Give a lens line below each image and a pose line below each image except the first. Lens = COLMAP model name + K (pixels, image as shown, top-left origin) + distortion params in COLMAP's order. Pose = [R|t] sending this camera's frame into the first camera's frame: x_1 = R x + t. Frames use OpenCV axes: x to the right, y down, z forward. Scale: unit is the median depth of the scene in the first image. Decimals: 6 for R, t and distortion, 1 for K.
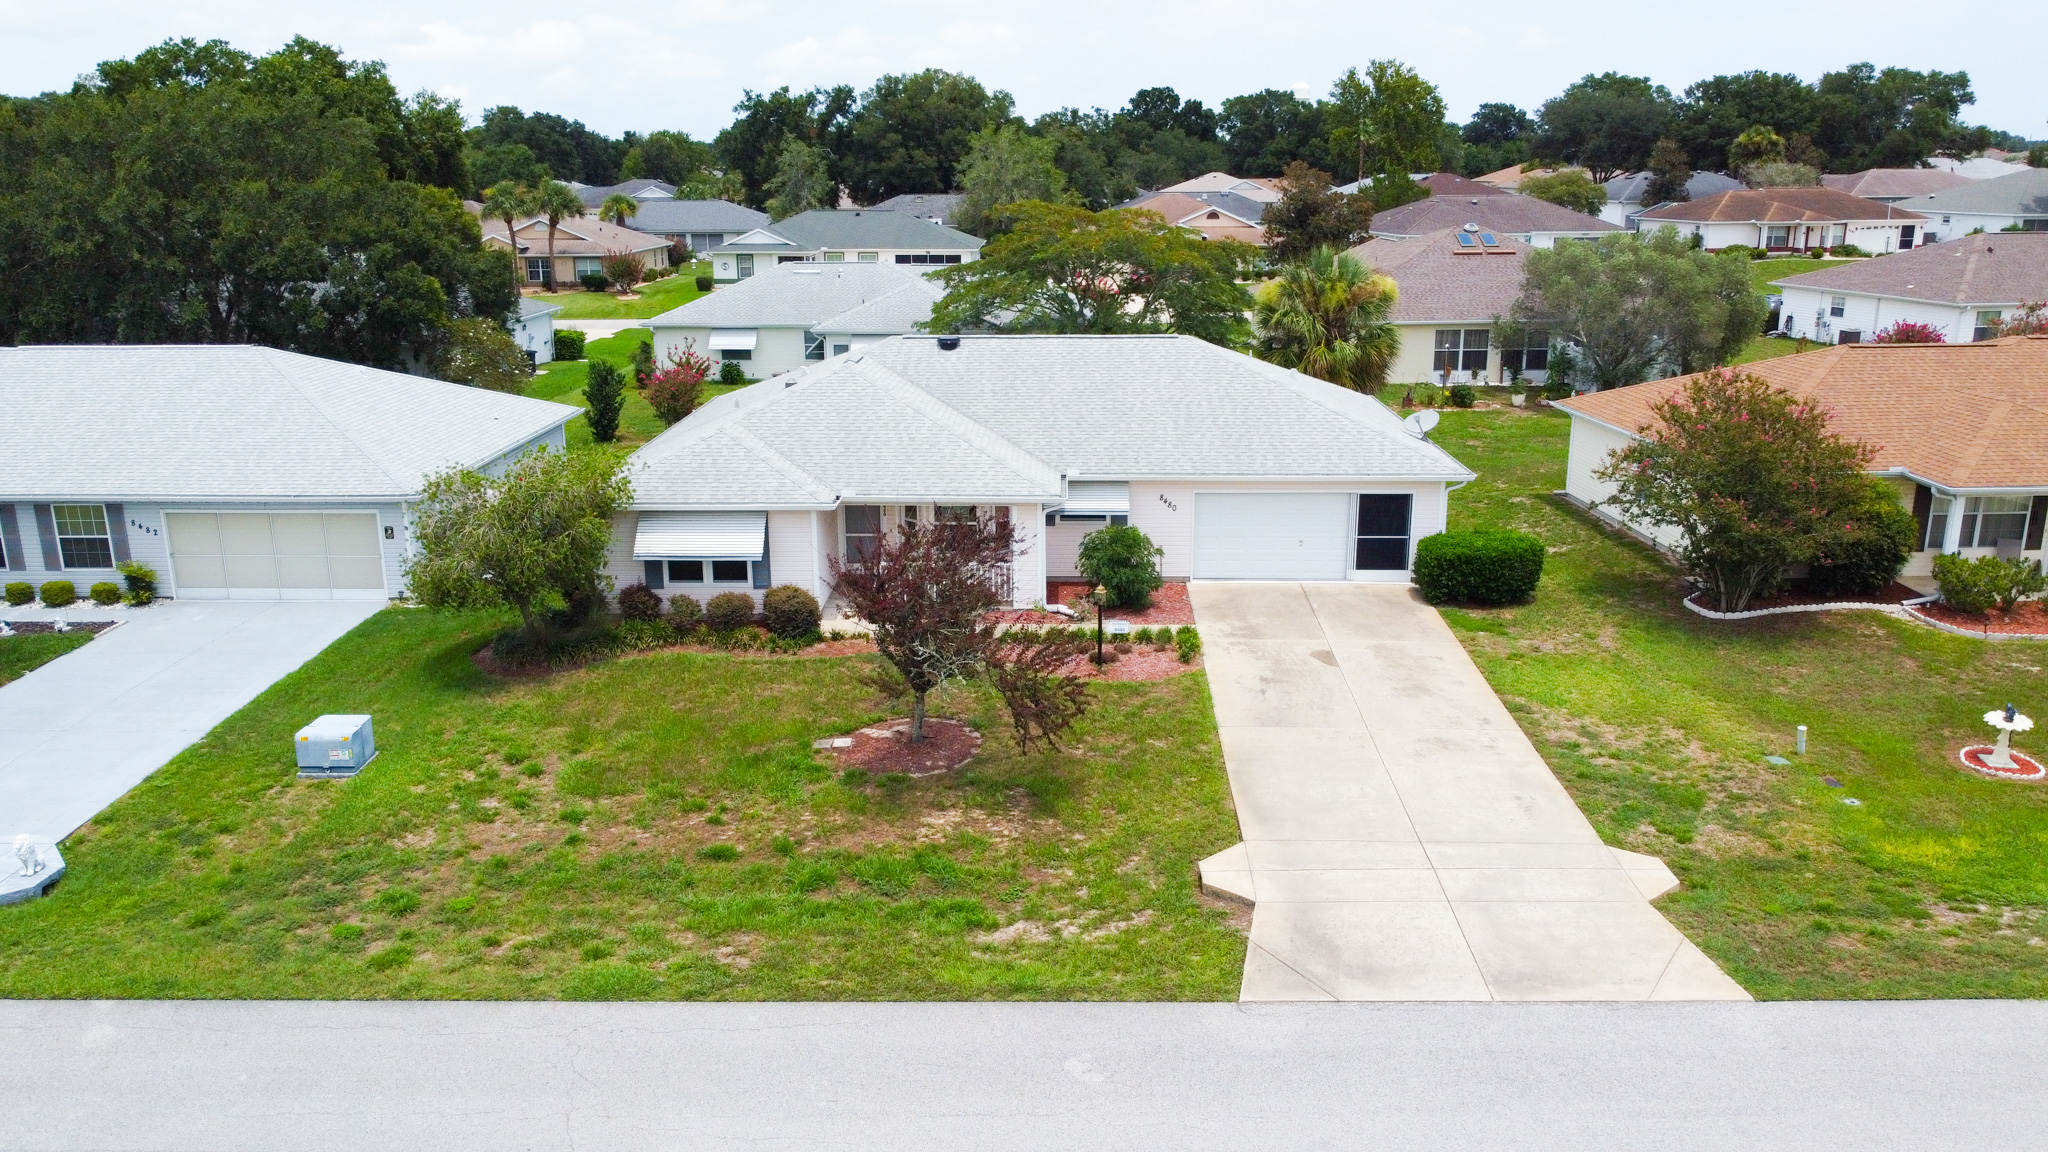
lens RADIAL K [[1553.4, 0, 1023.5], [0, 1553.4, 568.3], [0, 0, 1]] dist [0.000061, -0.003565]
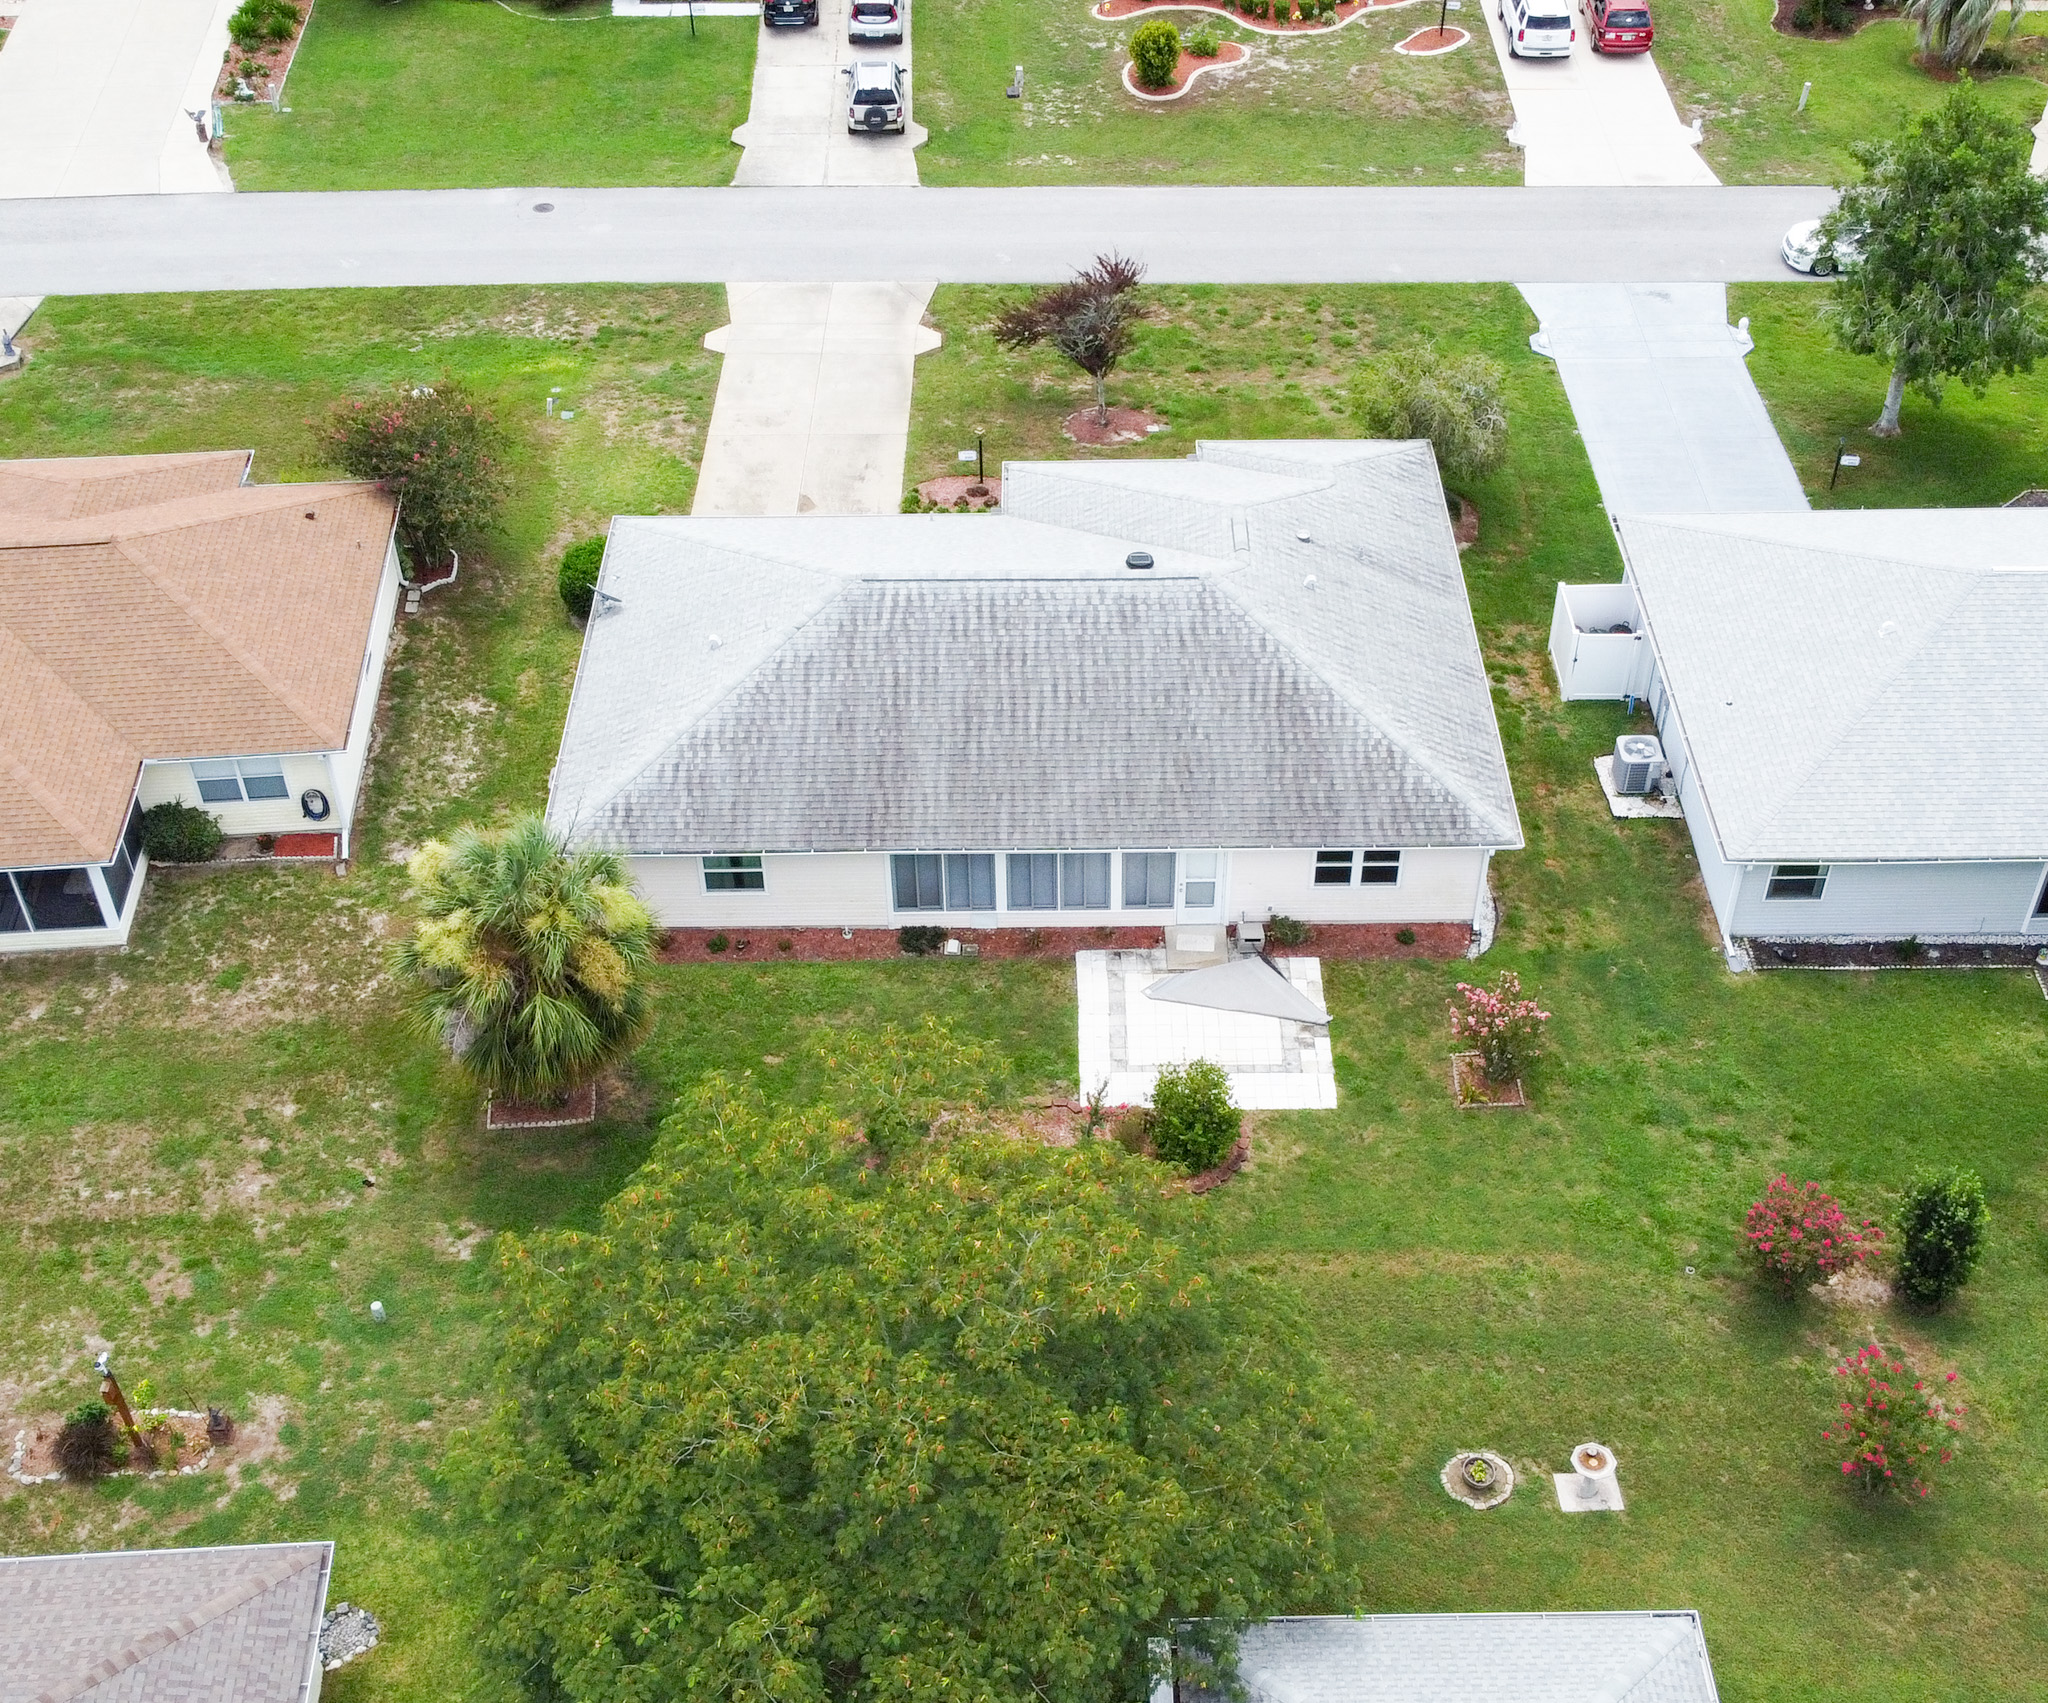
lens RADIAL K [[2418.4, 0, 1082.1], [0, 2418.4, 927.4], [0, 0, 1]] dist [-0.000835, 0.000000]
pose [[-0.999132, 0.028919, -0.029986, 0.033675], [-0.009840, 0.535609, 0.844409, -1.413310], [0.040481, 0.843971, -0.534859, 2.313745]]
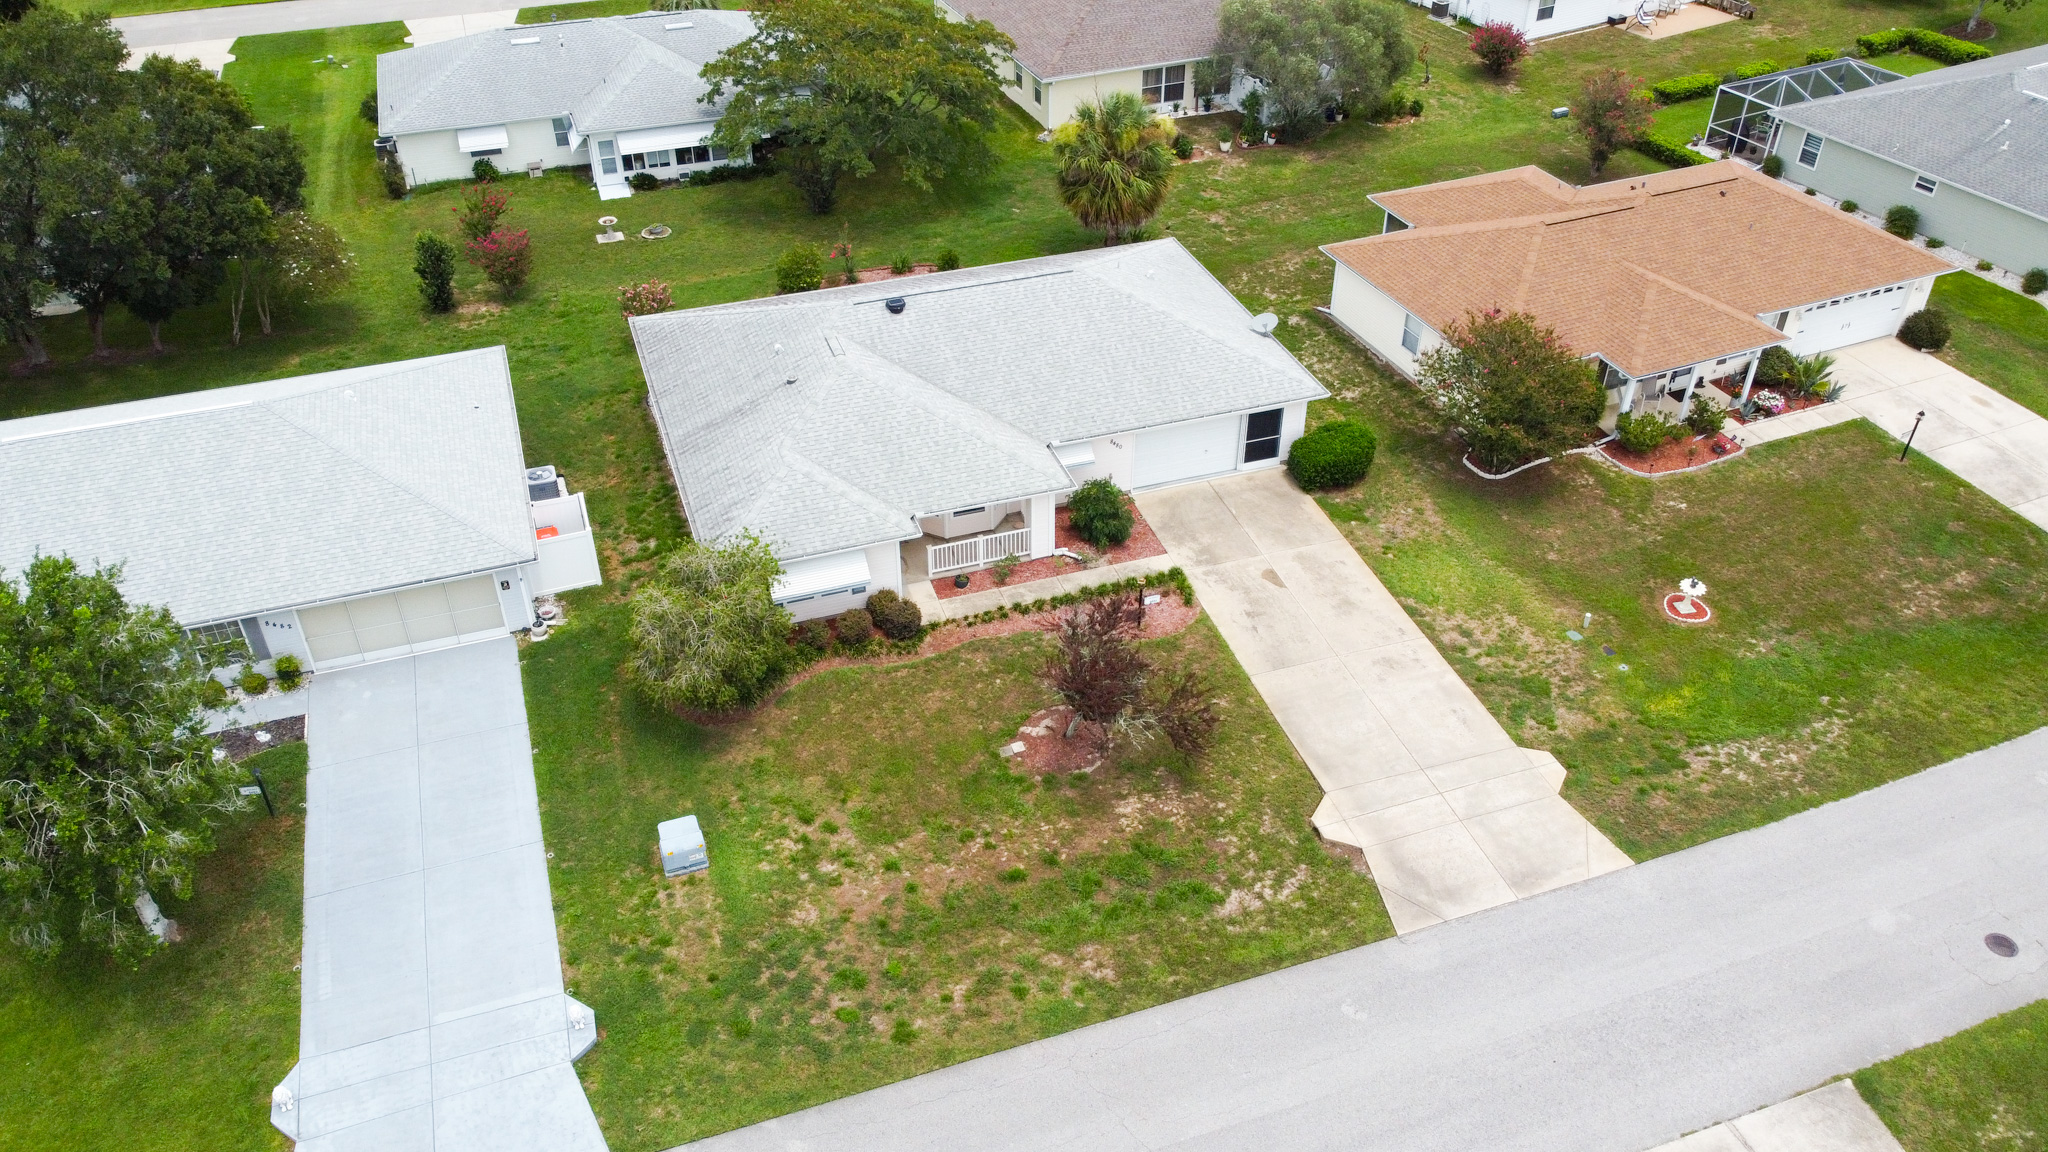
lens RADIAL K [[1553.4, 0, 1022.9], [0, 1553.4, 572.0], [0, 0, 1]] dist [0.000061, -0.003565]
pose [[0.937736, -0.202474, 0.282234, -0.415626], [0.084820, 0.921418, 0.379203, -0.498190], [-0.336834, -0.331653, 0.881220, -0.182556]]
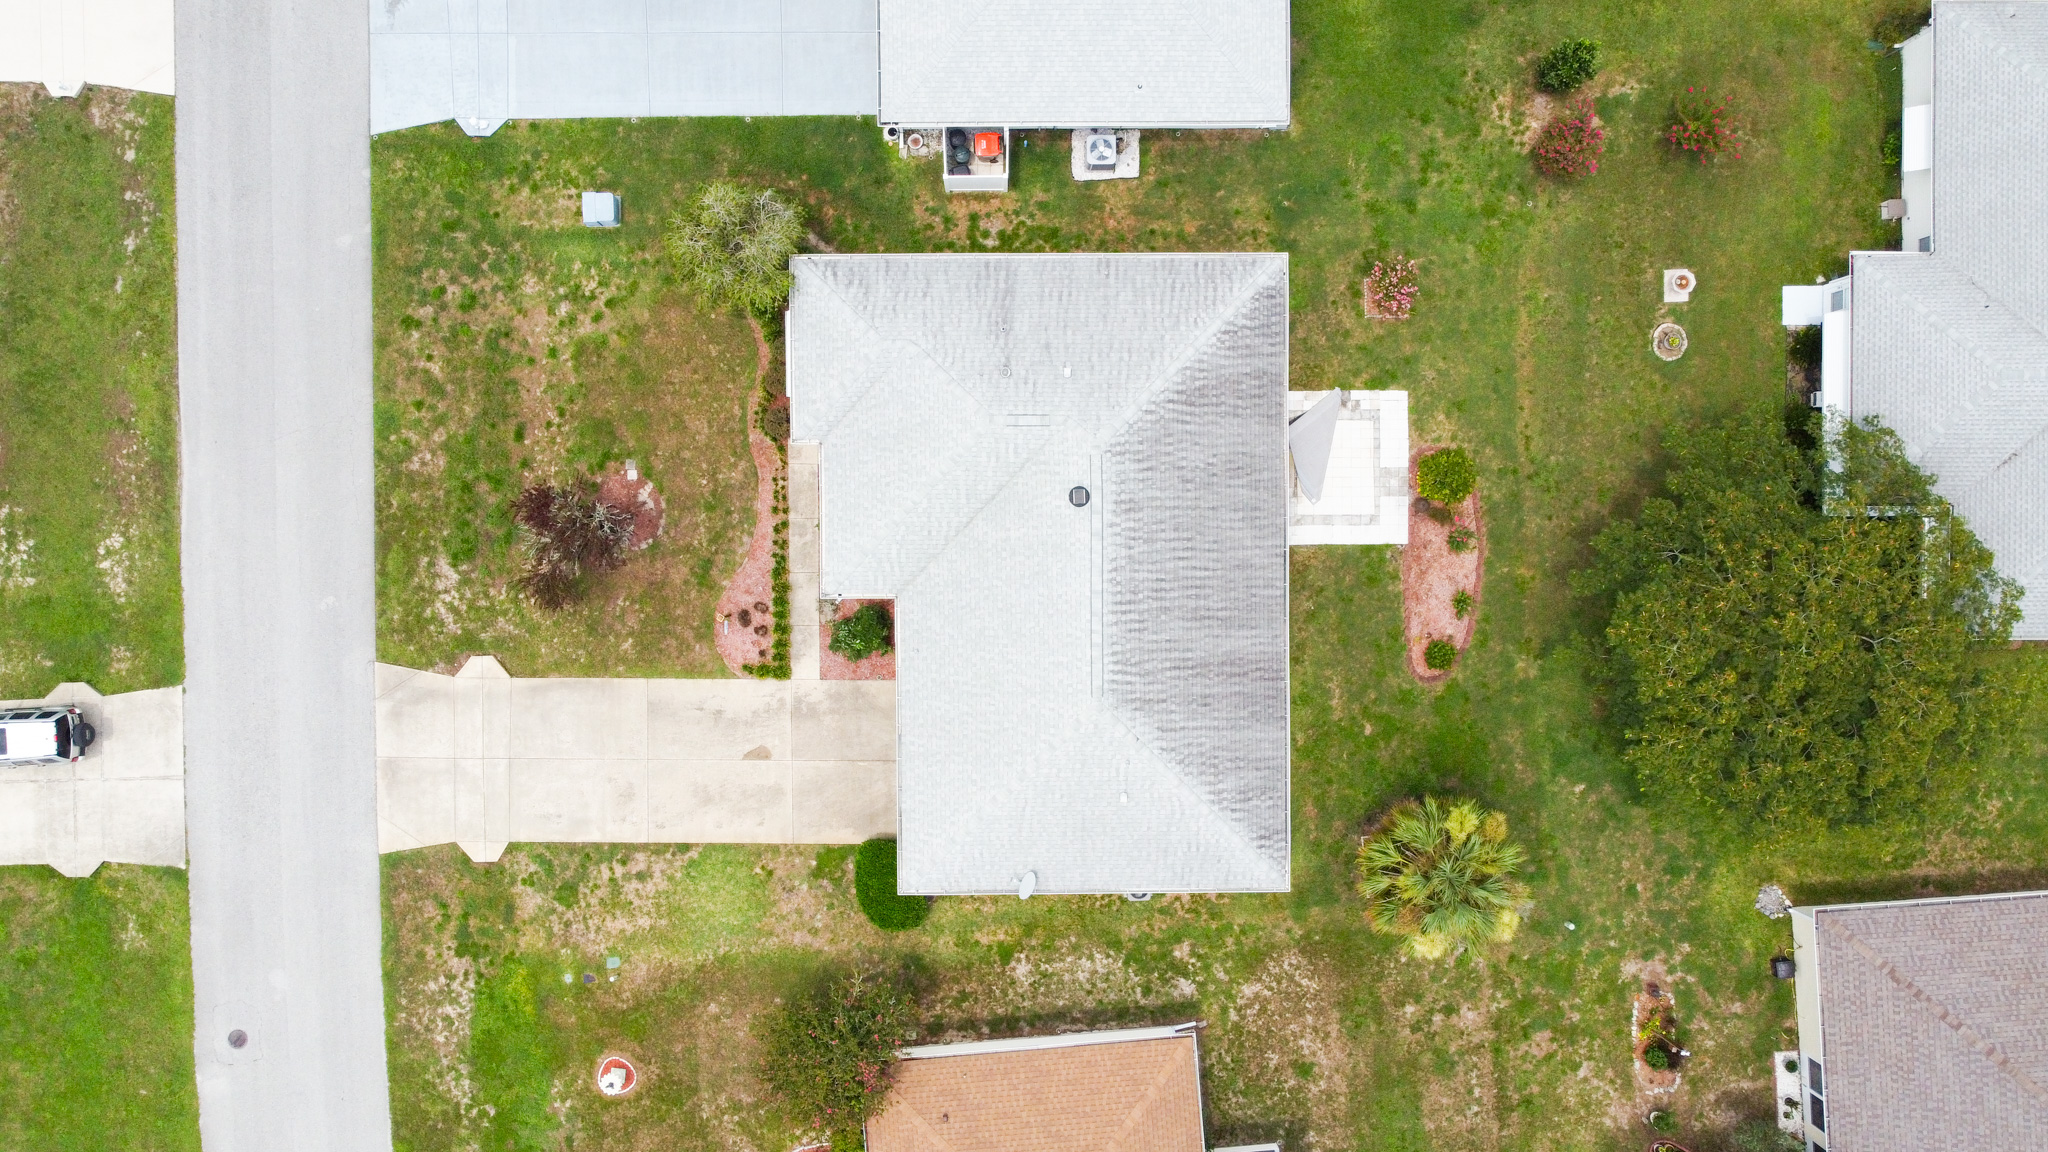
lens RADIAL K [[1553.4, 0, 1028.3], [0, 1553.4, 574.5], [0, 0, 1]] dist [0.000061, -0.003565]
pose [[0.029965, 0.999272, 0.023602, -0.023815], [-0.267632, -0.014729, 0.963409, -1.542046], [0.963055, -0.035185, 0.266996, 0.819850]]
